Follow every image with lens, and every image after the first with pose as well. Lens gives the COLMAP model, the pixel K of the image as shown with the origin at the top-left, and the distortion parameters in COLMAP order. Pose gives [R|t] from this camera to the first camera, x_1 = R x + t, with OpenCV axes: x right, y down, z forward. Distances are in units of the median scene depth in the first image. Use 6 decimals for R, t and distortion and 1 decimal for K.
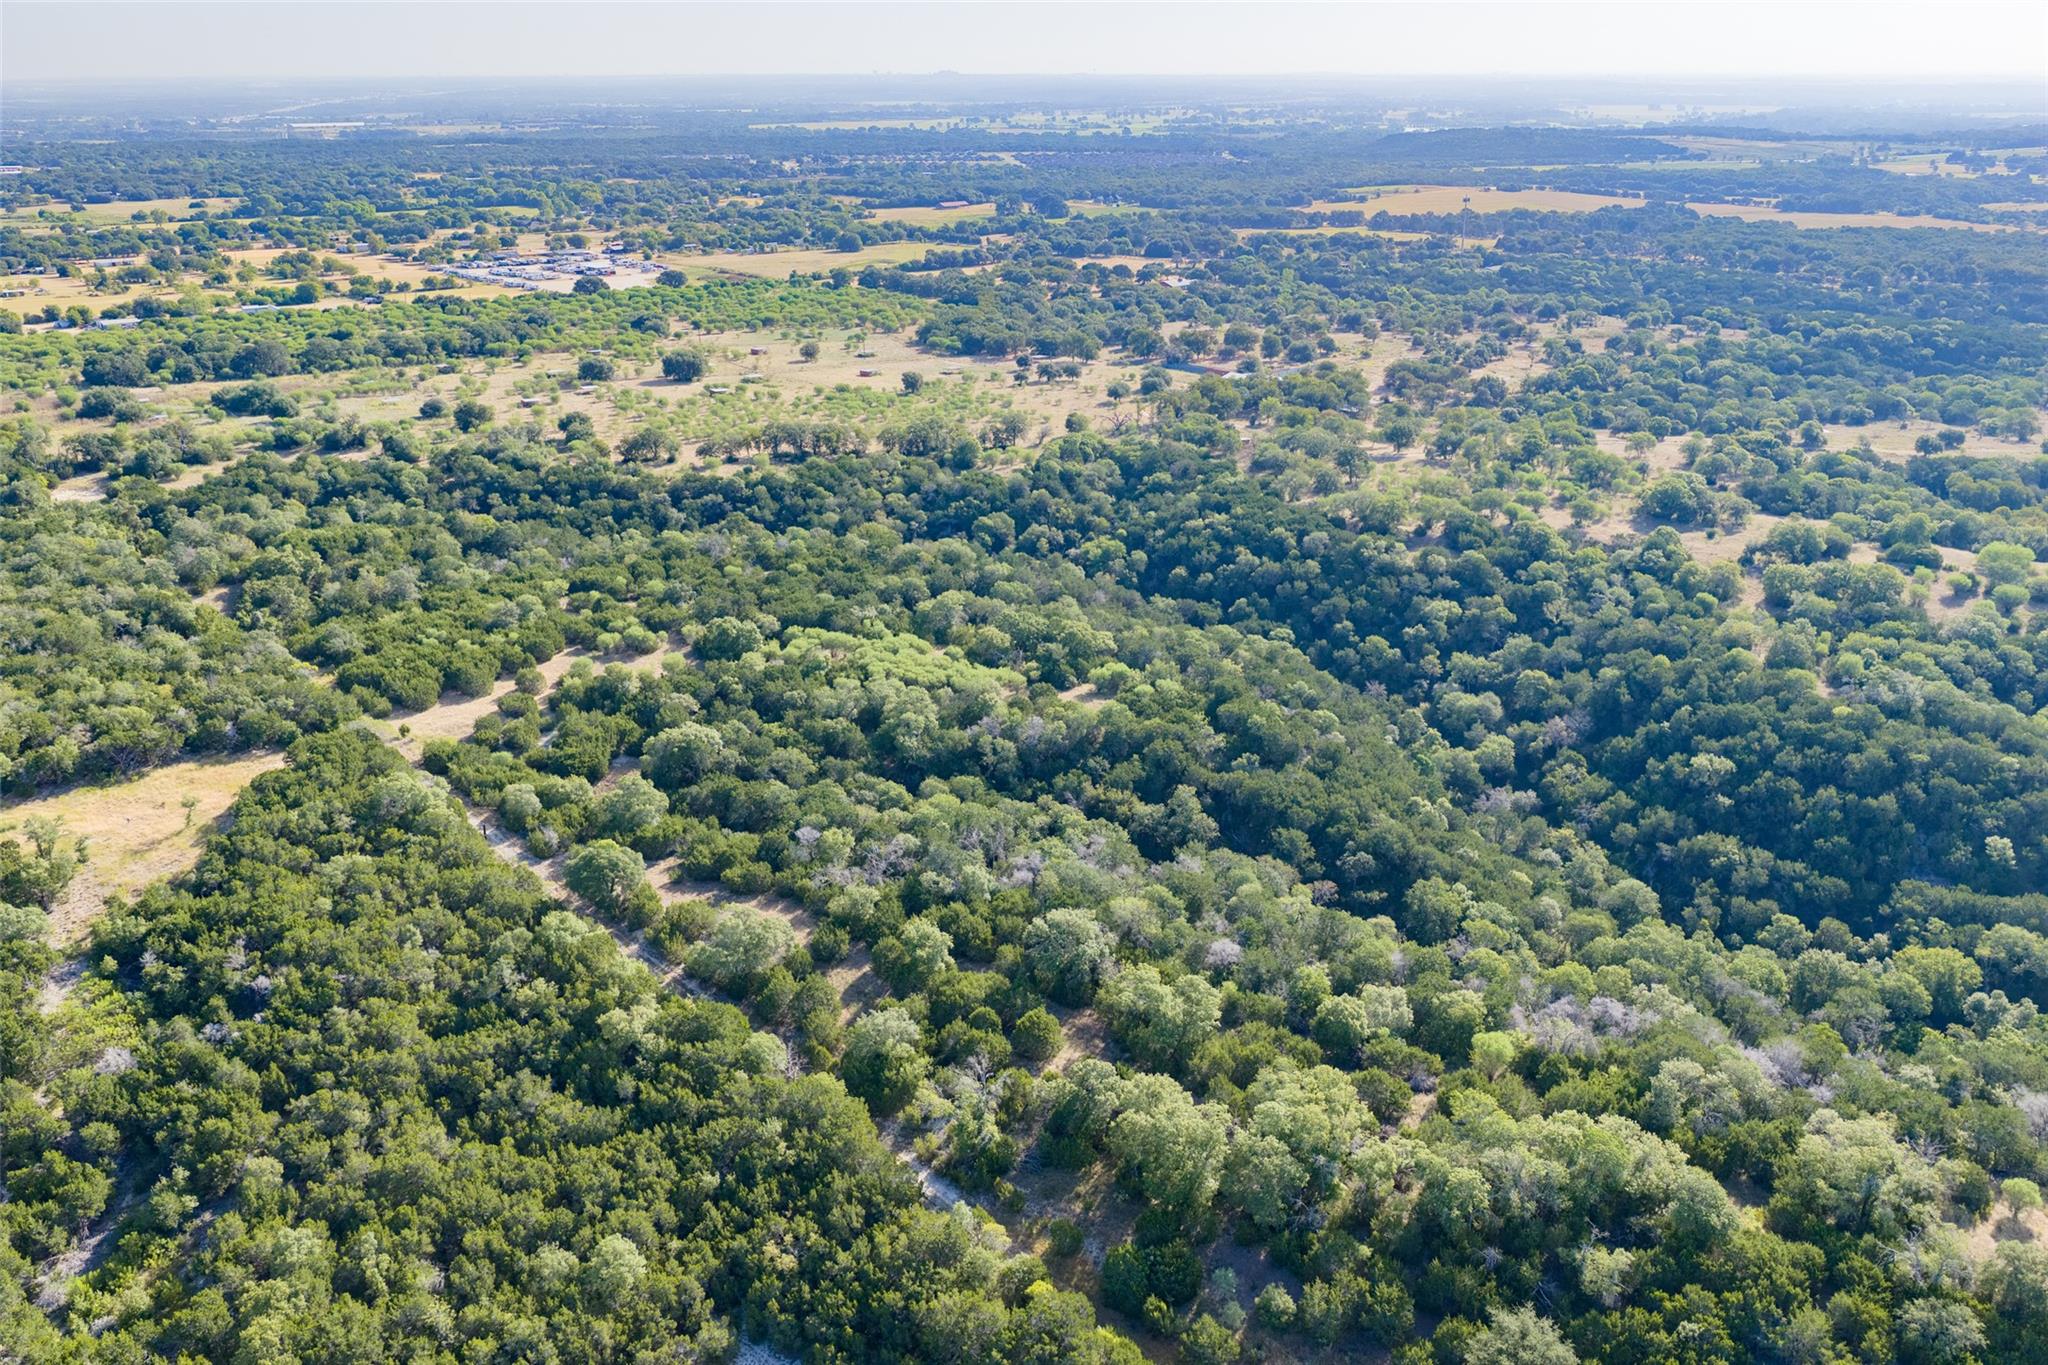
lens RADIAL K [[1700.1, 0, 1032.4], [0, 1700.1, 672.6], [0, 0, 1]] dist [0.018670, -0.025517]
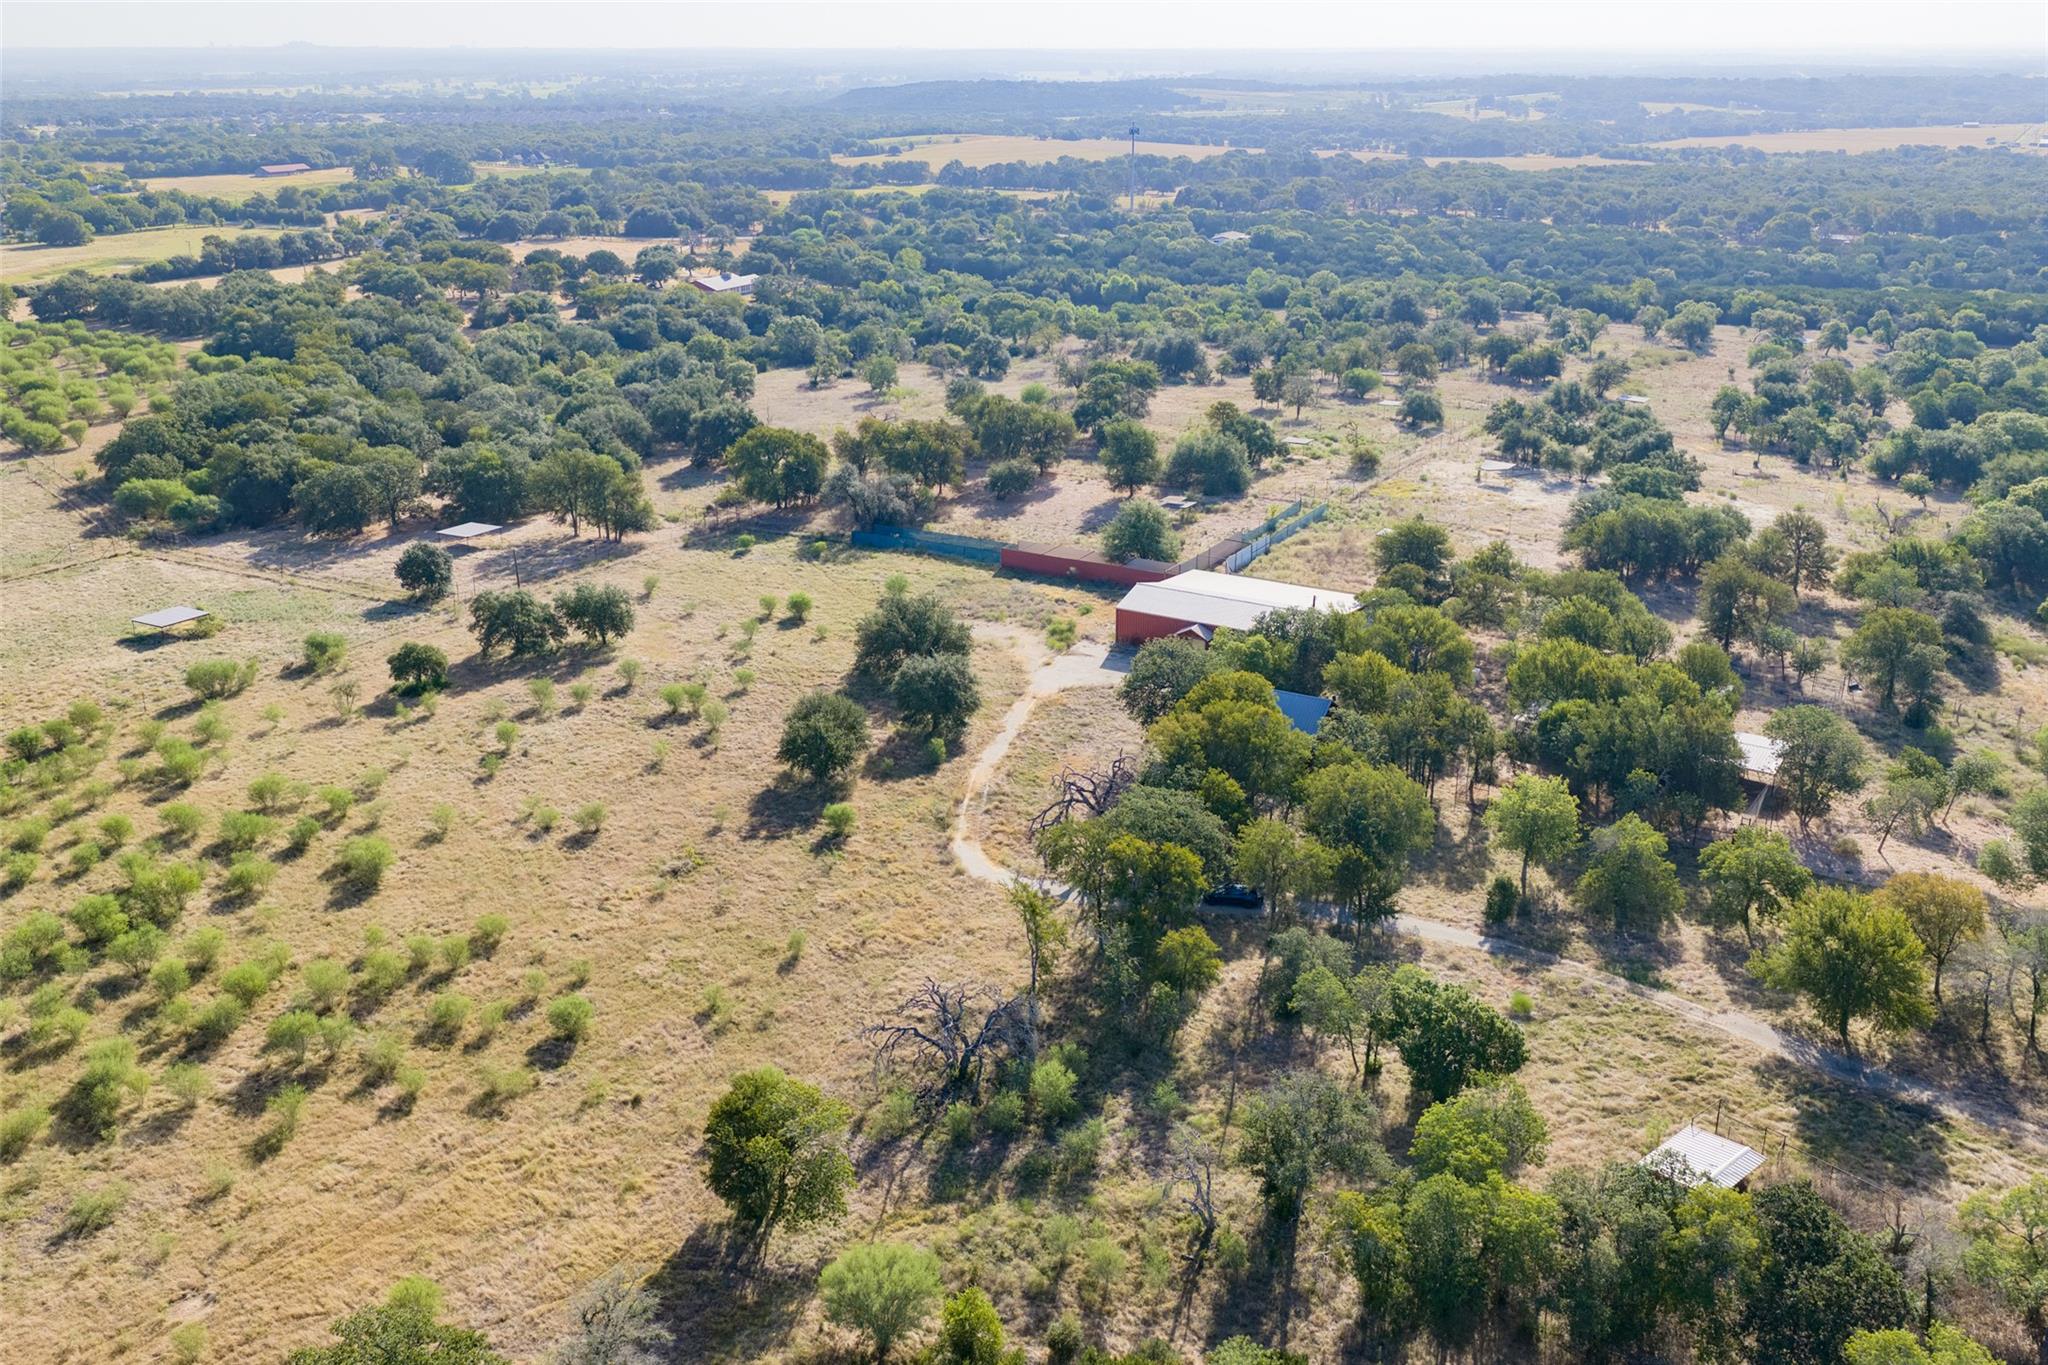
lens RADIAL K [[1700.1, 0, 1032.4], [0, 1700.1, 672.6], [0, 0, 1]] dist [0.018670, -0.025517]
pose [[0.944792, -0.113464, 0.307399, 0.001673], [0.110480, 0.993507, 0.027154, -0.101463], [-0.308484, 0.008306, 0.951193, 0.424046]]
